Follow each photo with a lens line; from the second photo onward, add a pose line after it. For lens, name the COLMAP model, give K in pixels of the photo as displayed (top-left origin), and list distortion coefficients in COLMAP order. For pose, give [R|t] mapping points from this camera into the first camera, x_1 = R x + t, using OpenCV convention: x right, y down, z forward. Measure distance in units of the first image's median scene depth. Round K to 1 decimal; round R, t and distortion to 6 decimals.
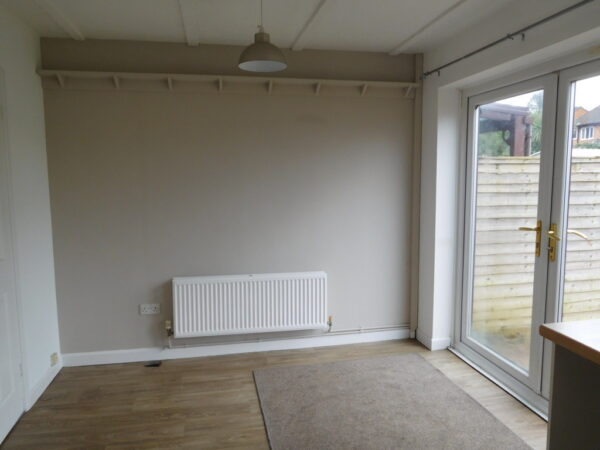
lens RADIAL K [[446.7, 0, 300.0], [0, 446.7, 225.0], [0, 0, 1]] dist [-0.016936, -0.002200]
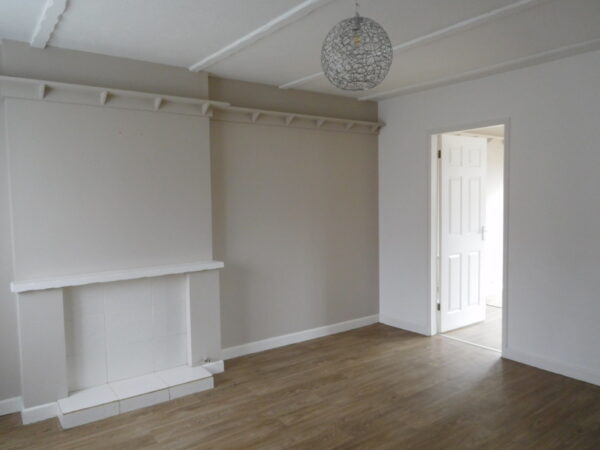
lens RADIAL K [[451.9, 0, 300.0], [0, 451.9, 225.0], [0, 0, 1]] dist [0.067365, -0.002001]
pose [[0.906624, -0.032052, 0.420720, -0.708829], [0.049582, 0.998295, -0.030793, 0.014527], [-0.419016, 0.048777, 0.906668, -0.136391]]
